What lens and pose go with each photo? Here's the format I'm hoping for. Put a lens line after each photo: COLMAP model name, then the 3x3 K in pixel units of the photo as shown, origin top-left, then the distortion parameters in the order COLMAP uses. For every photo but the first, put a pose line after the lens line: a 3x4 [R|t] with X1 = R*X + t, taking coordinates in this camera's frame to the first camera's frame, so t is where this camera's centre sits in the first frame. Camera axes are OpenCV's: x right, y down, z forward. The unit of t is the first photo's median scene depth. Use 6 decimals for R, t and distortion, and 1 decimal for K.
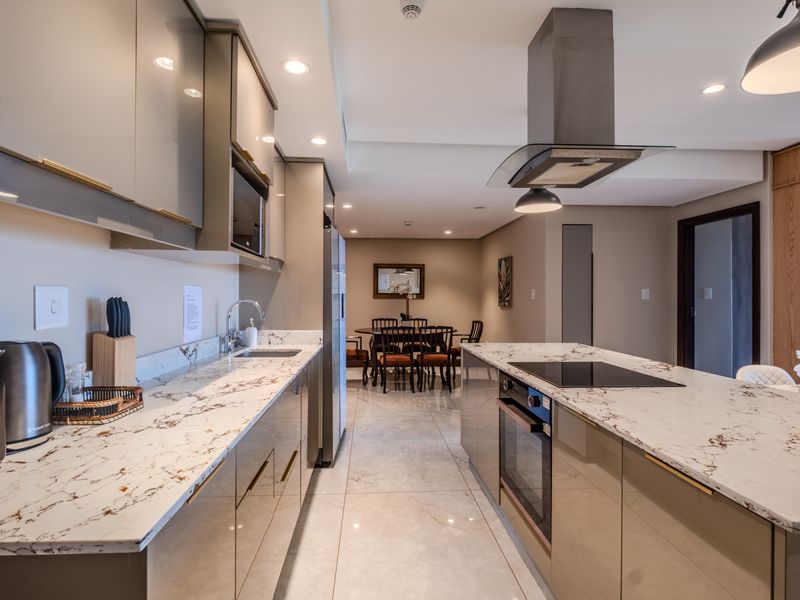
lens RADIAL K [[398.0, 0, 397.2], [0, 398.0, 294.1], [0, 0, 1]] dist [-0.000177, -0.005232]
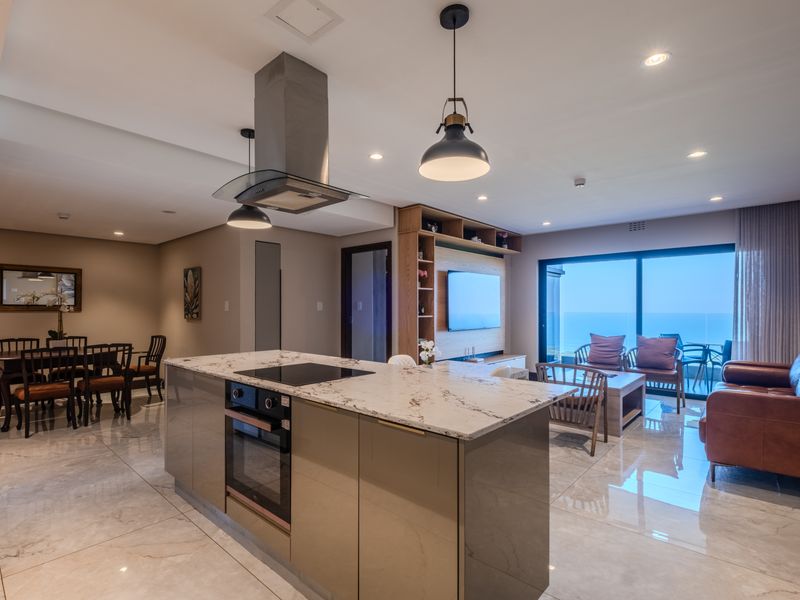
lens RADIAL K [[398.0, 0, 380.2], [0, 398.0, 307.1], [0, 0, 1]] dist [-0.000177, -0.005232]
pose [[0.721617, -0.000027, 0.692292, -0.105279], [-0.001462, 0.999998, 0.001563, 0.001013], [-0.692291, -0.002140, 0.721615, -0.002607]]
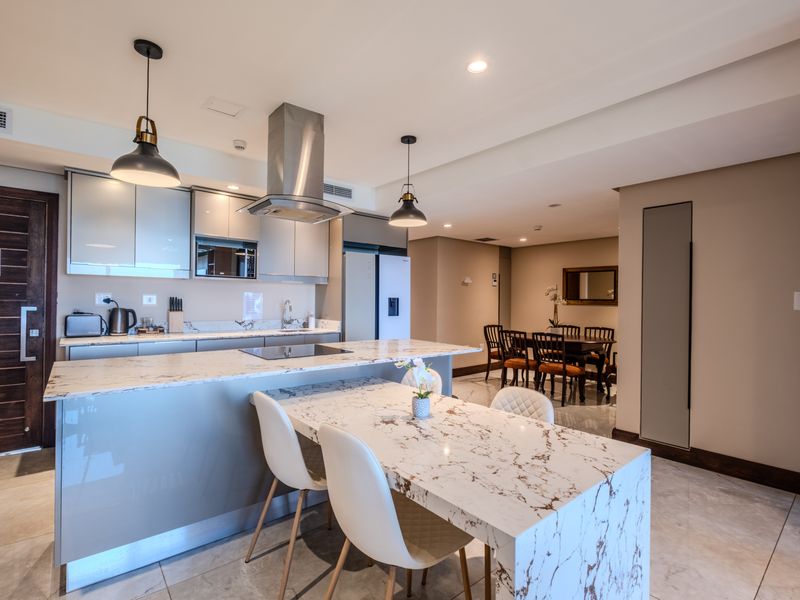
lens RADIAL K [[398.0, 0, 402.1], [0, 398.0, 296.9], [0, 0, 1]] dist [-0.000177, -0.005232]
pose [[0.602050, -0.000385, -0.798458, 0.956038], [-0.007881, 0.999948, -0.006425, 0.004003], [0.798419, 0.010161, 0.602016, 0.218238]]
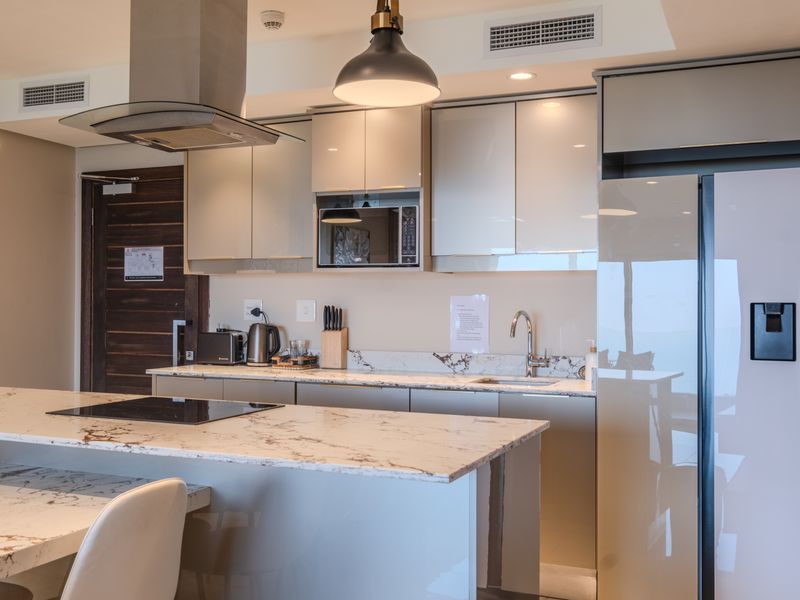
lens RADIAL K [[882.1, 0, 398.3], [0, 882.1, 303.1], [0, 0, 1]] dist [0.007491, 0.000000]
pose [[-0.451363, -0.003327, -0.892334, 0.890705], [-0.002794, 0.999993, -0.002315, 0.001259], [0.892336, 0.001448, -0.451370, 1.065960]]
